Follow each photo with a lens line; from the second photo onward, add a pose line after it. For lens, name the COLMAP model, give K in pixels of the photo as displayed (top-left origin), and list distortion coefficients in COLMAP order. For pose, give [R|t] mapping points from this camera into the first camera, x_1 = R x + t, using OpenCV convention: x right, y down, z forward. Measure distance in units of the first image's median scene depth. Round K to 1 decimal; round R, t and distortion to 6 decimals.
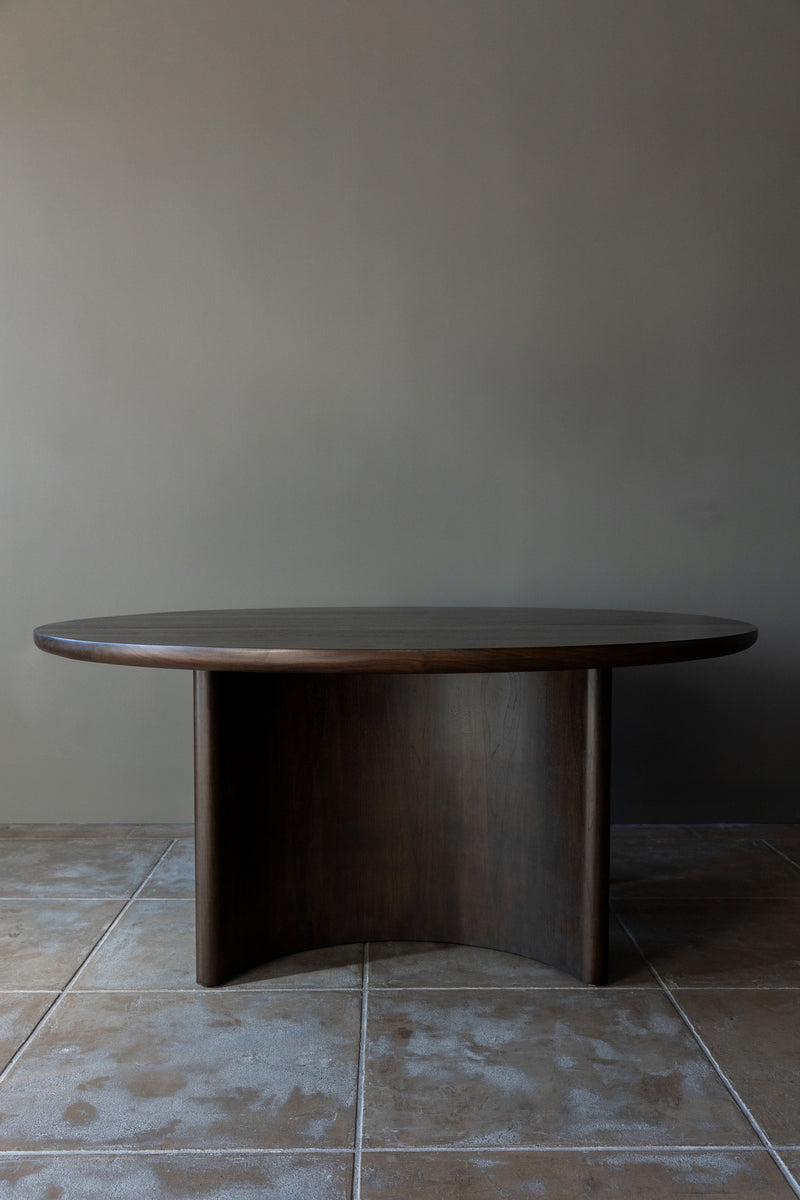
lens RADIAL K [[1165.5, 0, 401.6], [0, 1165.5, 598.4], [0, 0, 1]] dist [-0.016731, 0.000000]
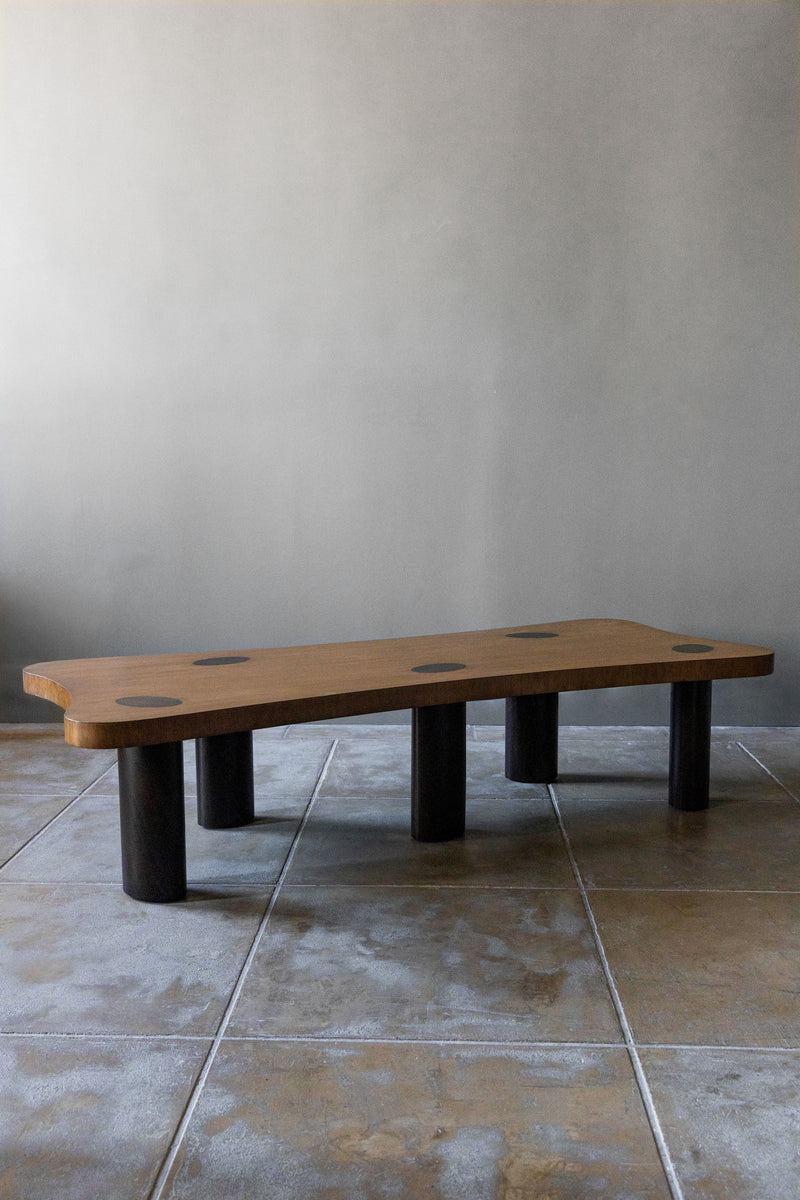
lens RADIAL K [[1165.5, 0, 398.4], [0, 1165.5, 599.6], [0, 0, 1]] dist [-0.016731, 0.000000]
pose [[0.997904, -0.001310, -0.064706, 0.162563], [0.006793, 0.996392, 0.084603, 0.001479], [0.064362, -0.084865, 0.994312, 0.015230]]
